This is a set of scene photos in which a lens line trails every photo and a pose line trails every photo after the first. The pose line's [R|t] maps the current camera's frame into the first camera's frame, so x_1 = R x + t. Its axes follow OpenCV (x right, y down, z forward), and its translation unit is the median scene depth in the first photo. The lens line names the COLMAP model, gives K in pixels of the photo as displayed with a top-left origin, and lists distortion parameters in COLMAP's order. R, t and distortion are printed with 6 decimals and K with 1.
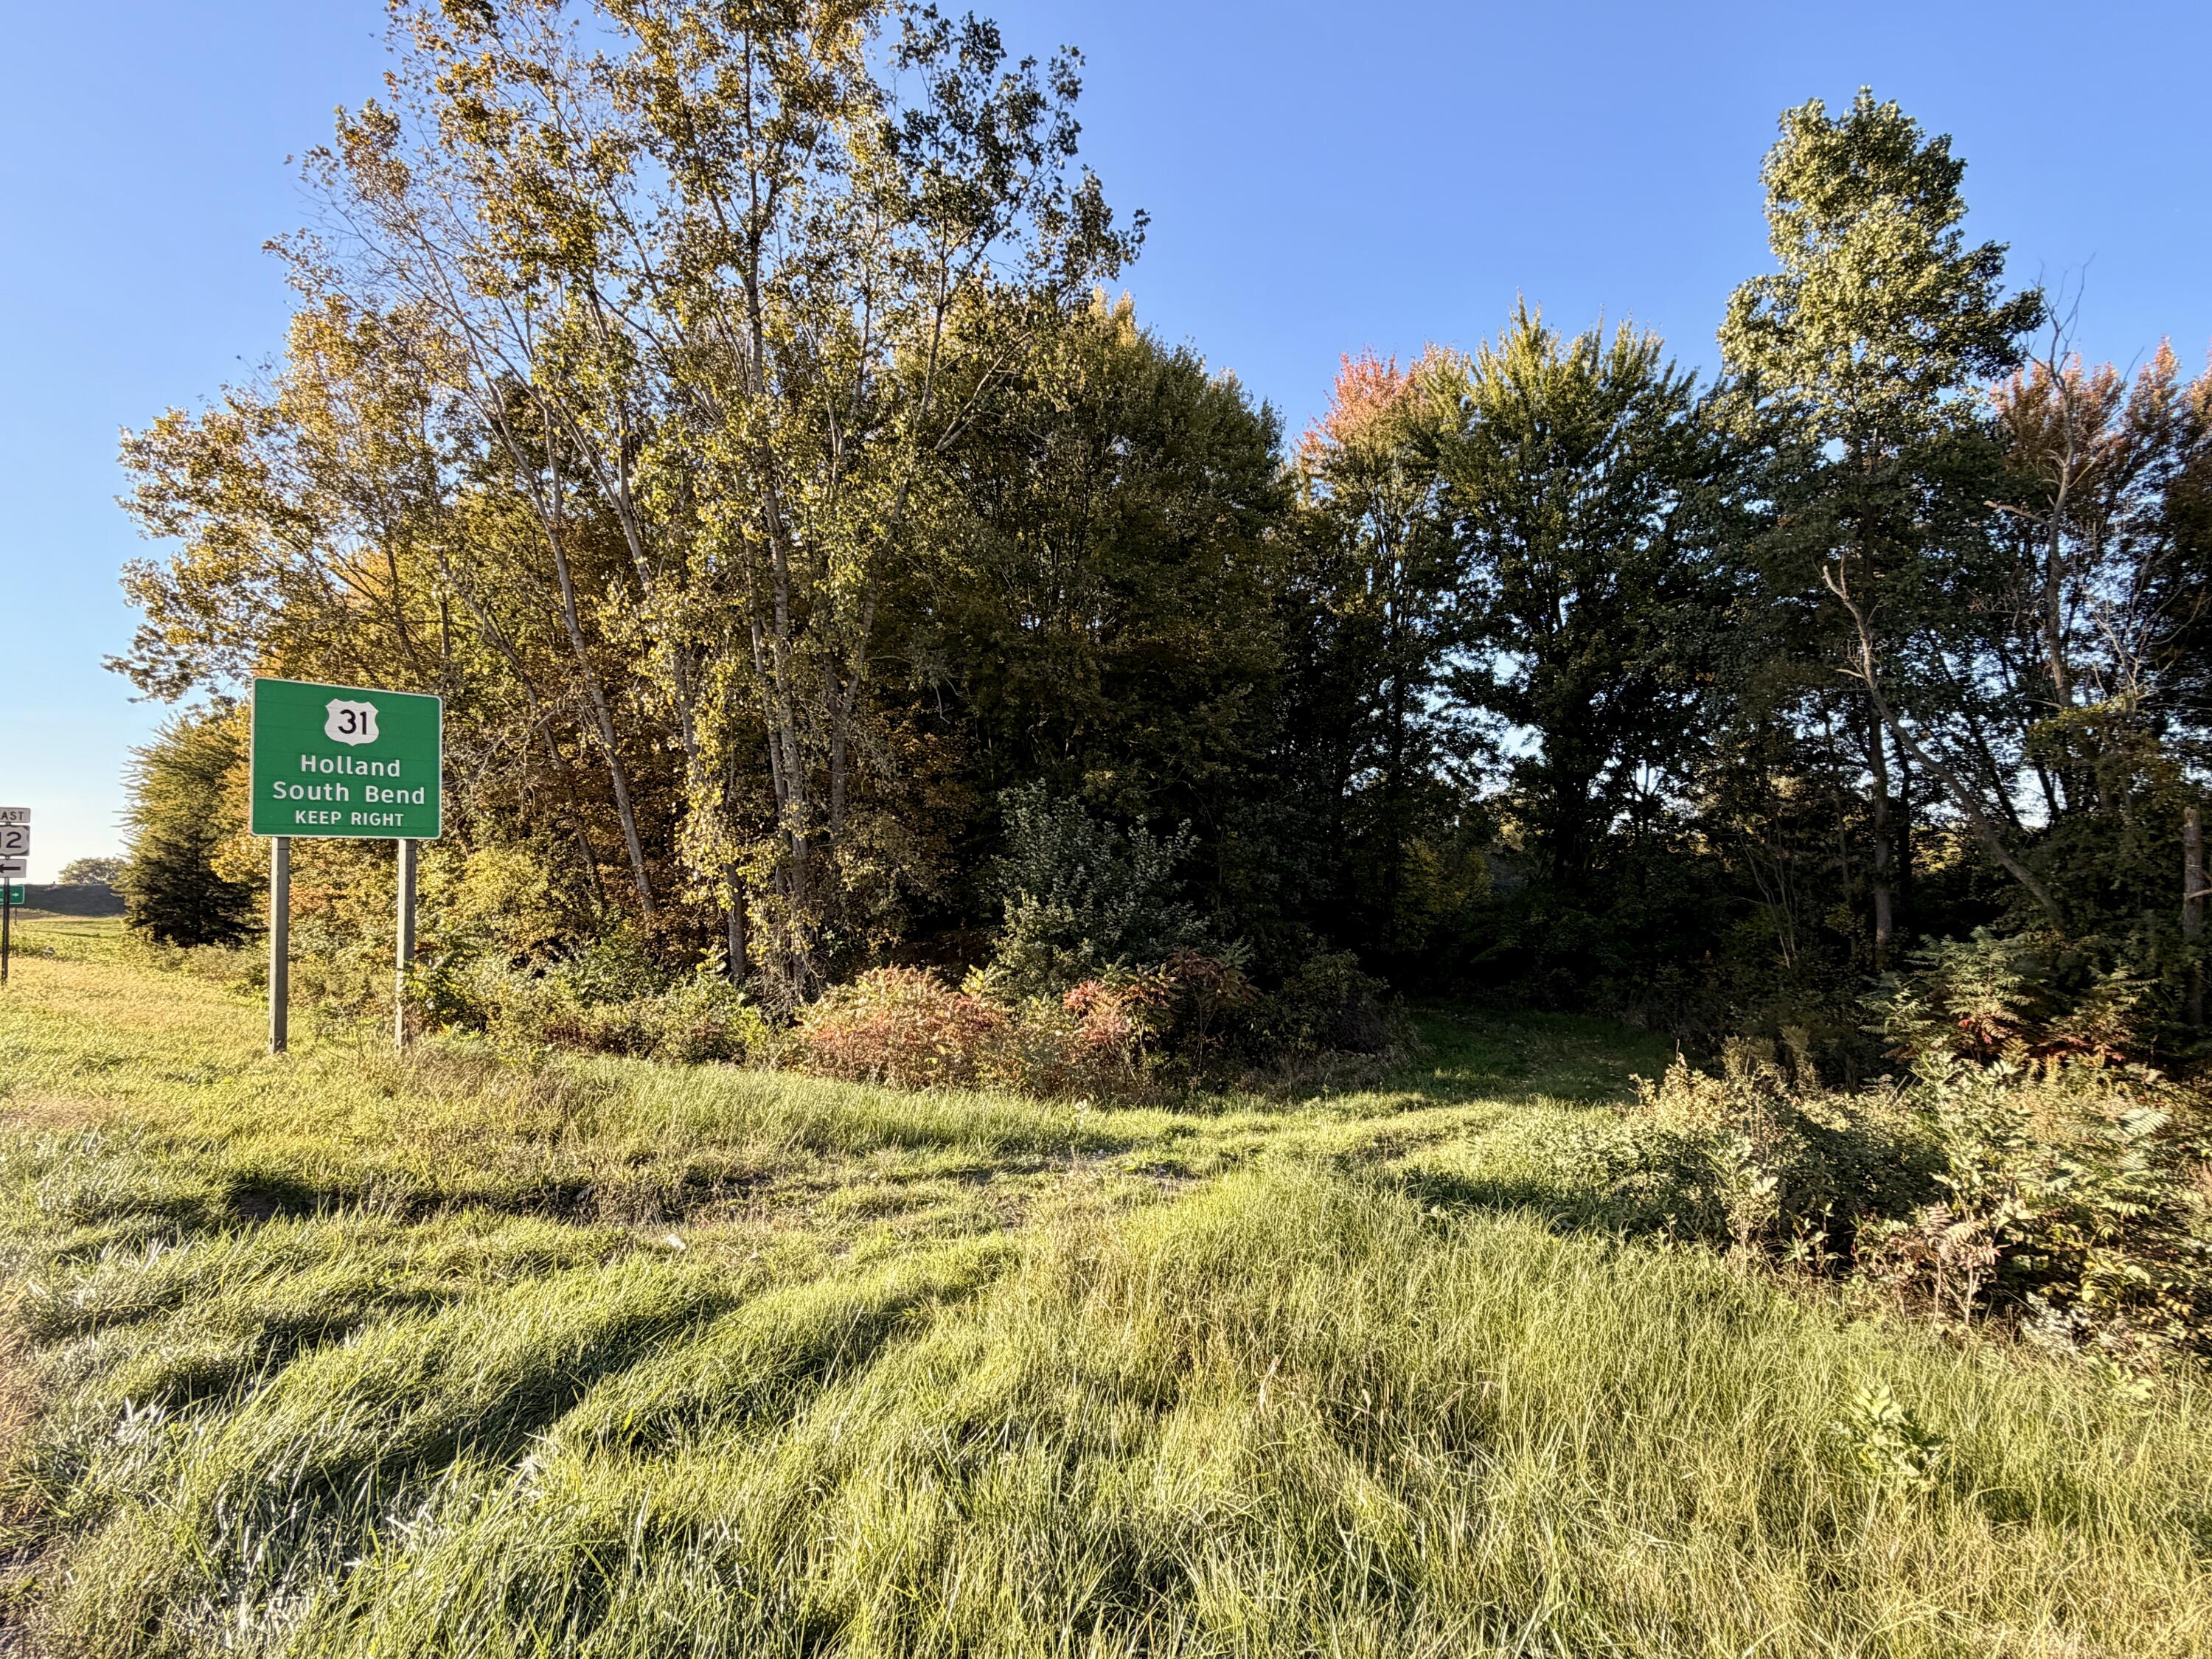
lens RADIAL K [[1087.3, 0, 1106.0], [0, 1087.3, 829.5], [0, 0, 1]] dist [0.000182, 0.000271]
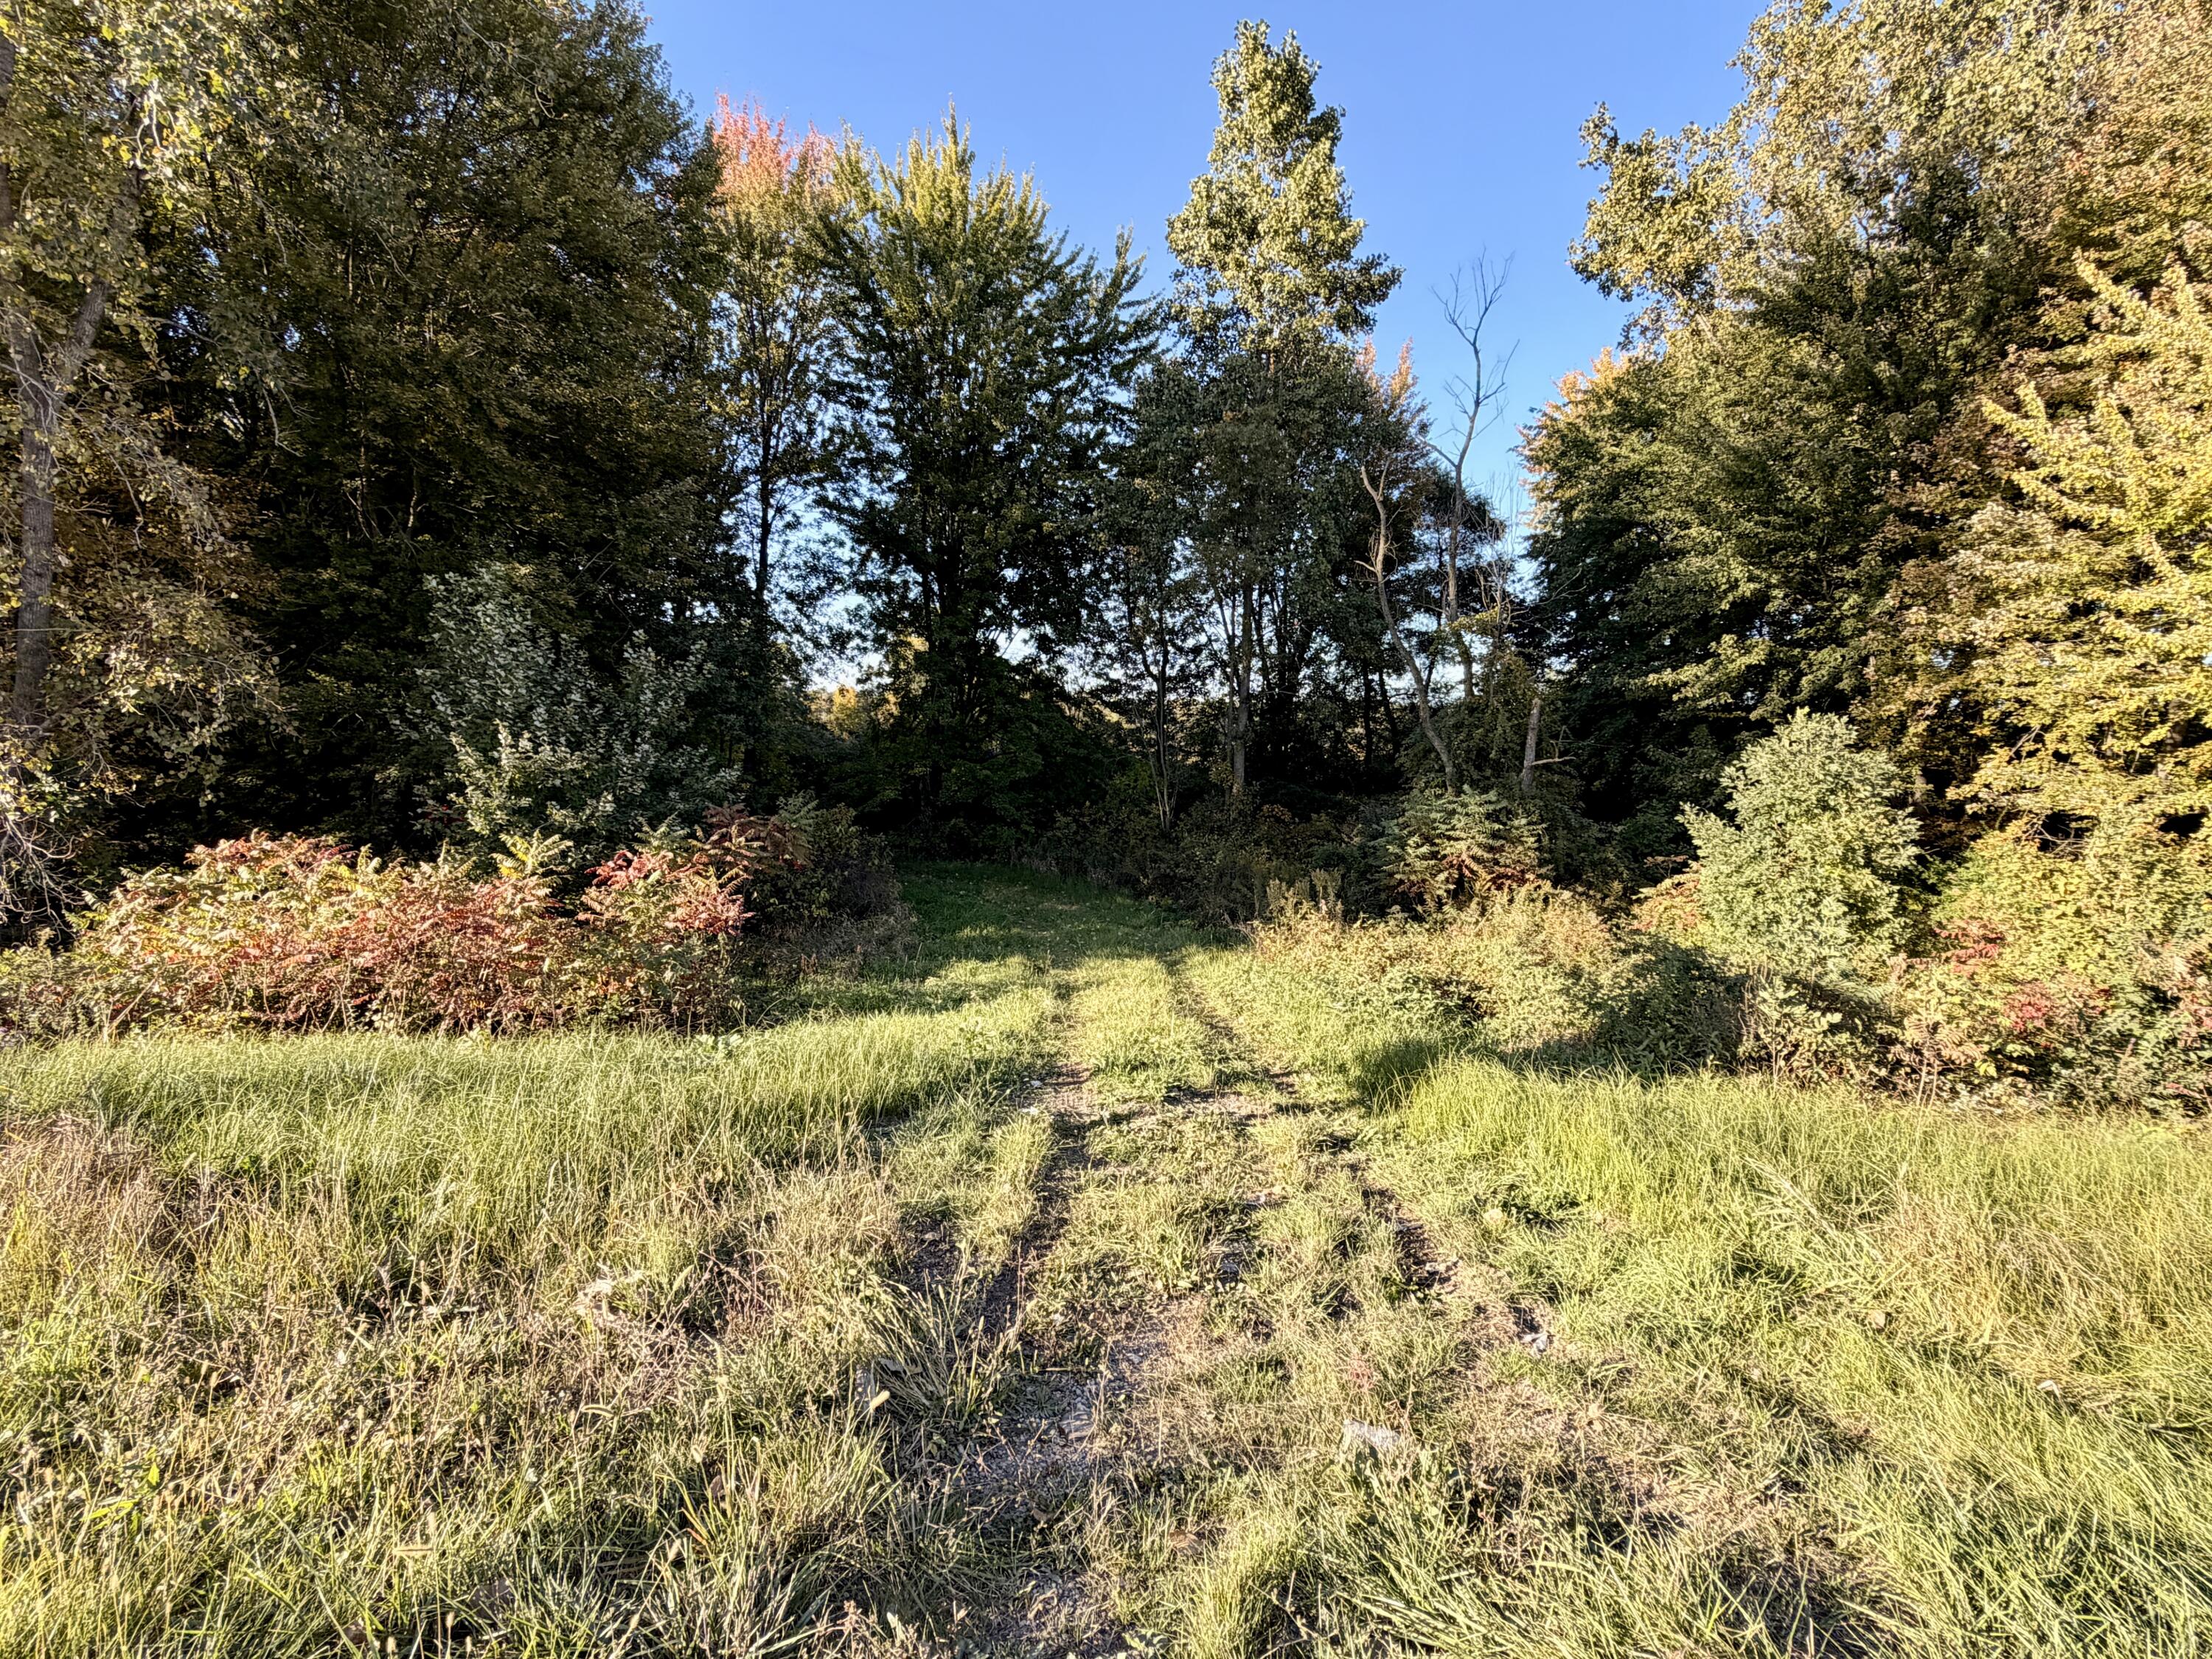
lens RADIAL K [[1087.3, 0, 1106.0], [0, 1087.3, 829.5], [0, 0, 1]] dist [0.000182, 0.000271]
pose [[0.764682, -0.022036, 0.644031, -0.210199], [-0.068149, 0.991045, 0.114825, 0.015348], [-0.640795, -0.131695, 0.756332, 0.201586]]
